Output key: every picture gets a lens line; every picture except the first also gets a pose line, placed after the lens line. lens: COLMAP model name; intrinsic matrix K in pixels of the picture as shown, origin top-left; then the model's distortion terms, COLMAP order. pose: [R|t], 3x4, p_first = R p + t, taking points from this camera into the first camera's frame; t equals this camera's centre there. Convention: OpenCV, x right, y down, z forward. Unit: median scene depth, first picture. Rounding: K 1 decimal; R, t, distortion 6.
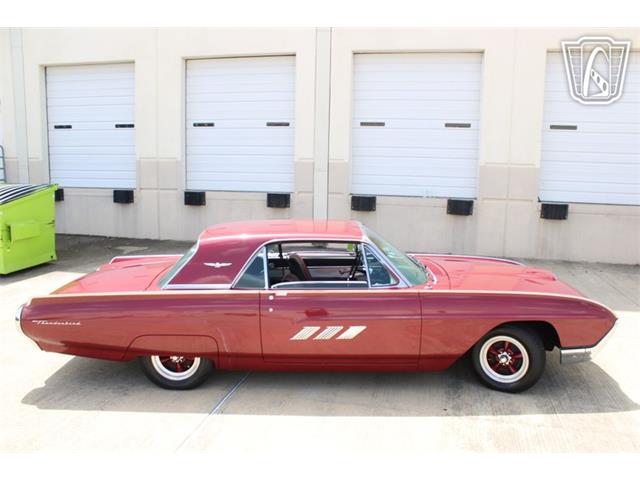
lens RADIAL K [[540.8, 0, 324.6], [0, 540.8, 248.9], [0, 0, 1]] dist [-0.162092, 0.141756]
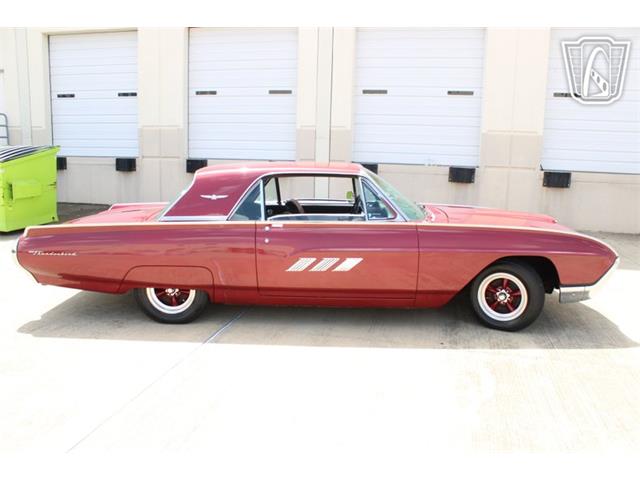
lens RADIAL K [[539.4, 0, 321.2], [0, 539.4, 248.9], [0, 0, 1]] dist [-0.163647, 0.142617]
pose [[0.999869, 0.010116, -0.012668, 0.012600], [-0.009863, 0.999754, 0.019871, 0.101807], [0.012865, -0.019744, 0.999722, 0.008754]]
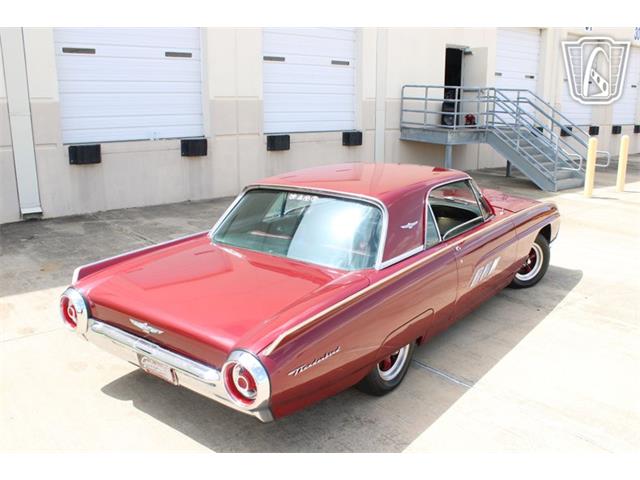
lens RADIAL K [[586.1, 0, 322.1], [0, 586.1, 267.3], [0, 0, 1]] dist [-0.207198, 0.192897]
pose [[0.615261, -0.227628, 0.754745, -0.929015], [0.131033, 0.973616, 0.186822, -0.081835], [-0.777358, -0.016048, 0.628854, 0.535676]]
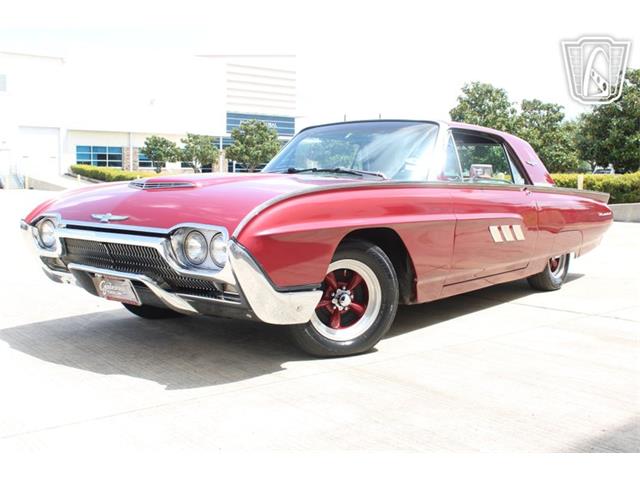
lens RADIAL K [[701.9, 0, 323.0], [0, 701.9, 249.4], [0, 0, 1]] dist [-0.087706, 0.051058]
pose [[-0.631687, 0.053859, -0.773350, 0.977053], [-0.143390, 0.972253, 0.184835, -0.047800], [0.761847, 0.227649, -0.606437, 1.783007]]
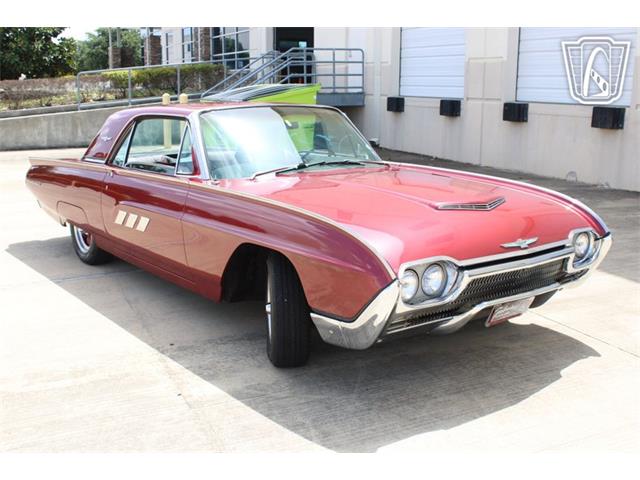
lens RADIAL K [[719.4, 0, 322.1], [0, 719.4, 249.7], [0, 0, 1]] dist [-0.086395, 0.067300]
pose [[0.613022, 0.165191, -0.772603, 1.015630], [-0.122533, 0.985944, 0.113582, 0.034032], [0.780506, 0.025041, 0.624647, 0.501197]]
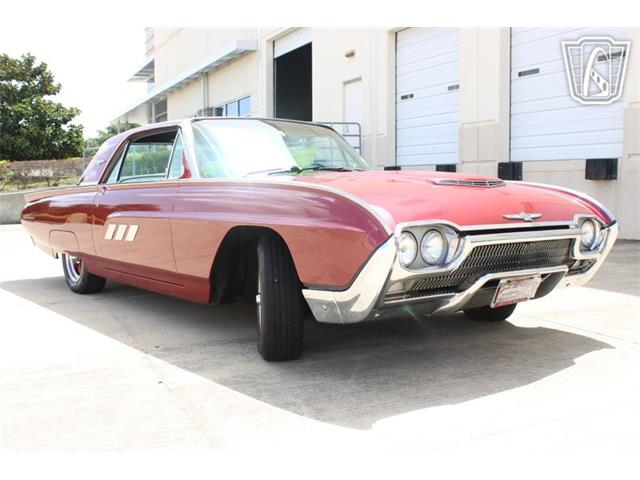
lens RADIAL K [[701.9, 0, 323.0], [0, 701.9, 249.4], [0, 0, 1]] dist [-0.087706, 0.051058]
pose [[0.613207, 0.054106, -0.788067, 0.986393], [-0.109799, 0.993805, -0.017205, 0.157378], [0.782254, 0.097079, 0.615349, 0.555094]]
